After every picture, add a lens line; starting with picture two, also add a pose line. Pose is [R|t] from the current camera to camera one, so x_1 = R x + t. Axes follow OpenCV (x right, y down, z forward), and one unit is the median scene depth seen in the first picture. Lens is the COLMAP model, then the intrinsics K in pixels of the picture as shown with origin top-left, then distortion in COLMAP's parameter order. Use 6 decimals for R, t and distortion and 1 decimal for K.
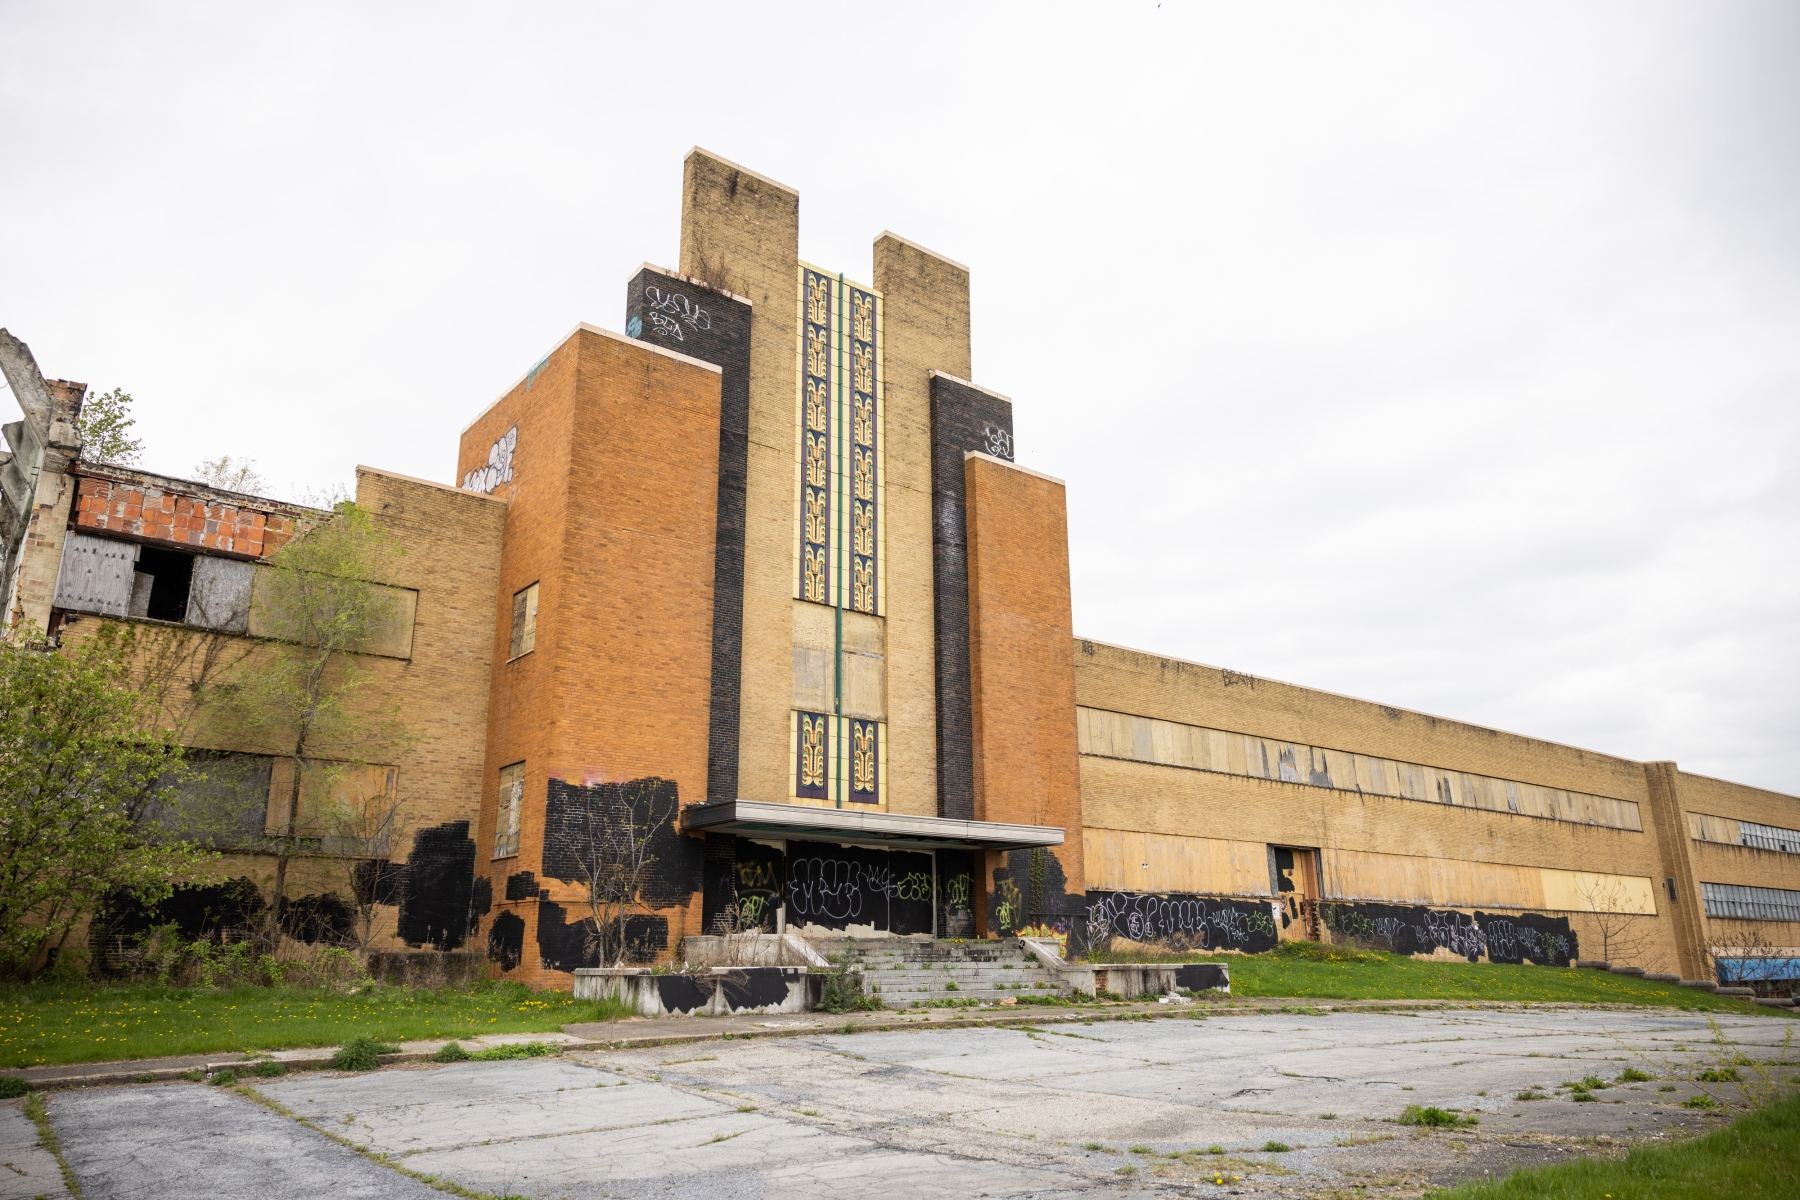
lens RADIAL K [[1228.6, 0, 897.9], [0, 1228.6, 611.7], [0, 0, 1]] dist [-0.002588, -0.001210]
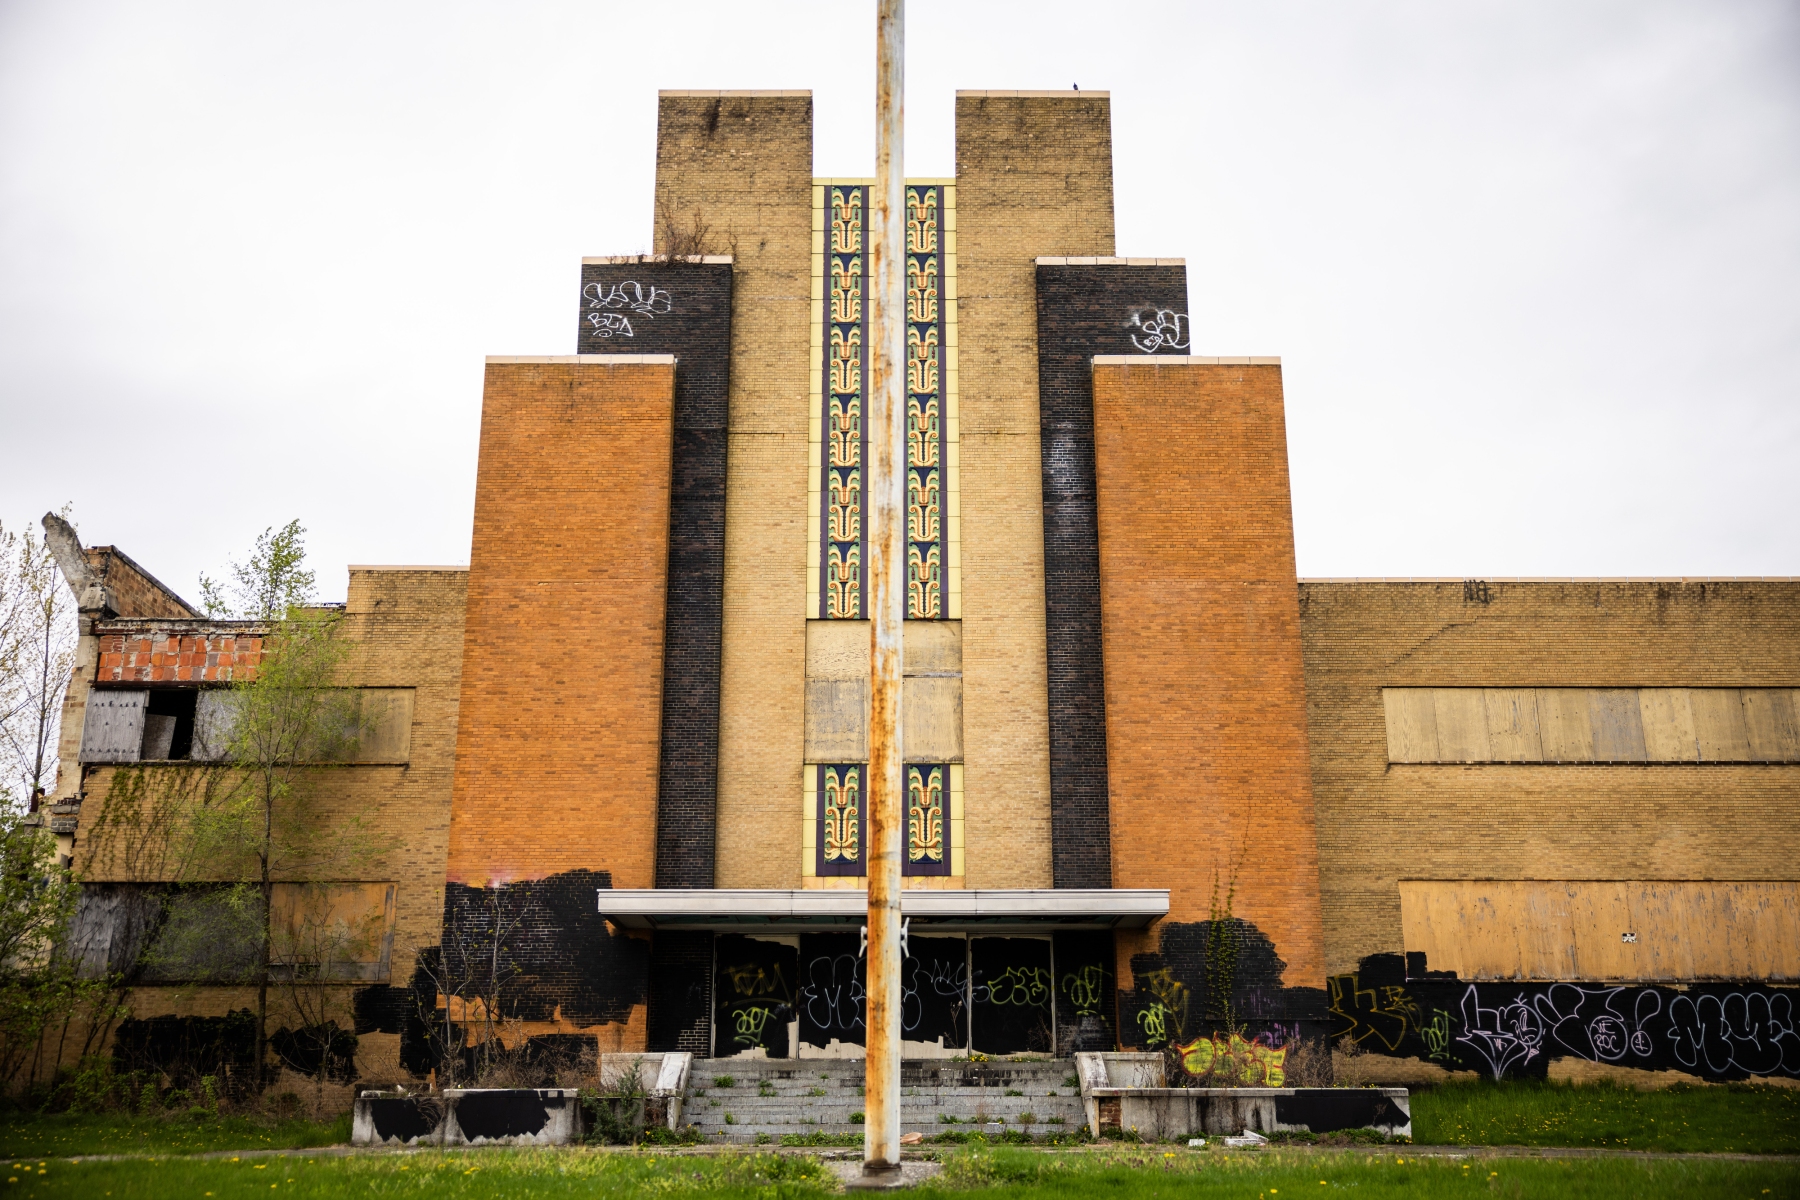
lens RADIAL K [[1773.8, 0, 898.4], [0, 1773.8, 589.4], [0, 0, 1]] dist [0.022350, 0.000000]
pose [[0.789131, -0.178596, -0.587687, 0.633653], [0.166617, 0.983161, -0.075050, 0.065151], [0.591195, -0.038694, 0.805600, 0.140230]]
